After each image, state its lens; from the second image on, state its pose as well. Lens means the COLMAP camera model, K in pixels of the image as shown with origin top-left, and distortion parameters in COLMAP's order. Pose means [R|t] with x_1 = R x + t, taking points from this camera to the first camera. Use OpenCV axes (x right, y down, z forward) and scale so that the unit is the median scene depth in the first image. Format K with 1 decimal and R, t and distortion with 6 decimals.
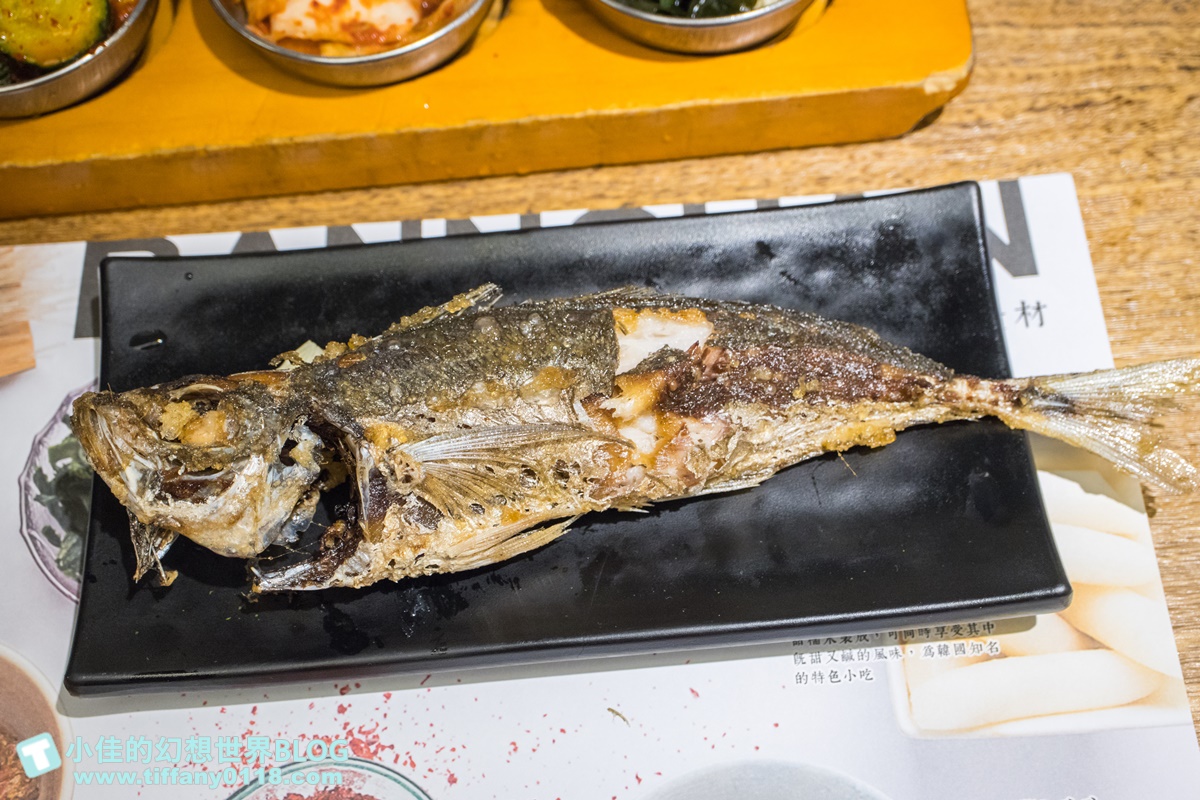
lens RADIAL K [[1352.2, 0, 600.0], [0, 1352.2, 400.0], [0, 0, 1]] dist [0.008077, 0.024667]
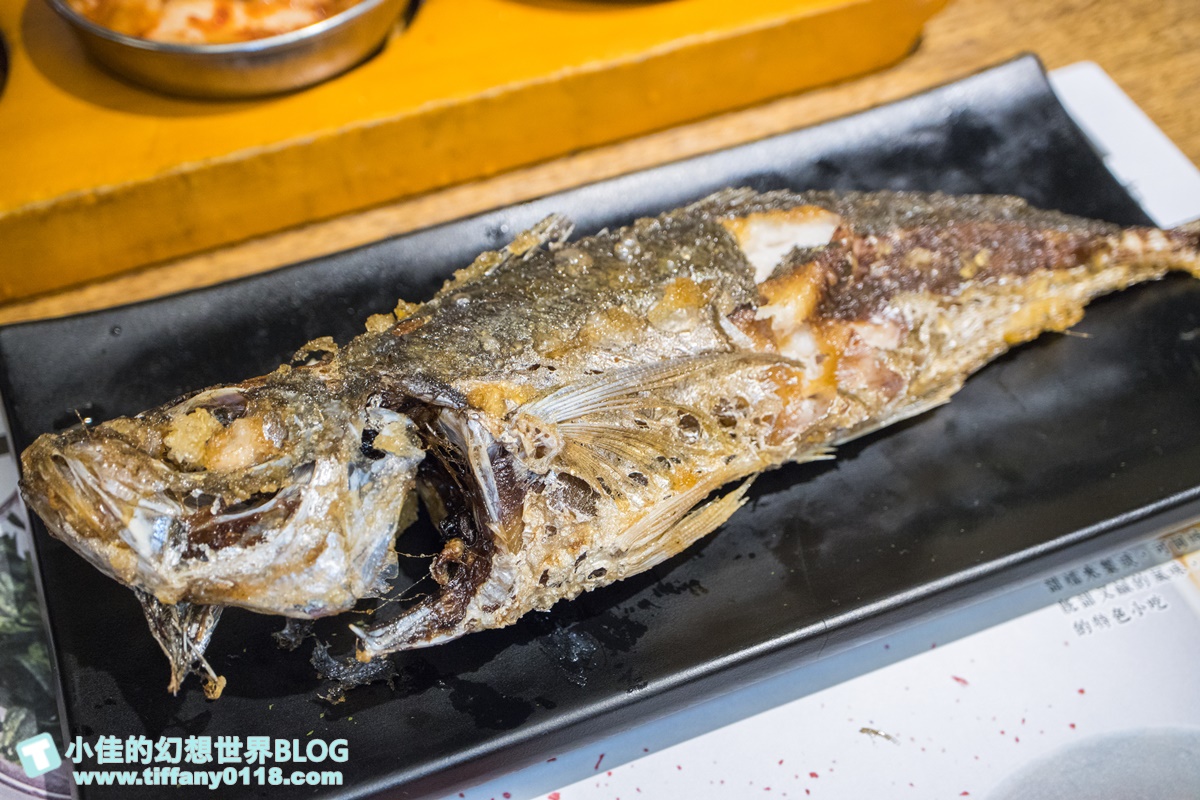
lens RADIAL K [[1352.2, 0, 600.0], [0, 1352.2, 400.0], [0, 0, 1]] dist [0.008077, 0.024667]
pose [[0.958443, -0.207455, 0.195828, -0.242149], [0.241702, 0.955144, -0.171113, 0.158493], [-0.151545, 0.211335, 0.965594, 0.308339]]
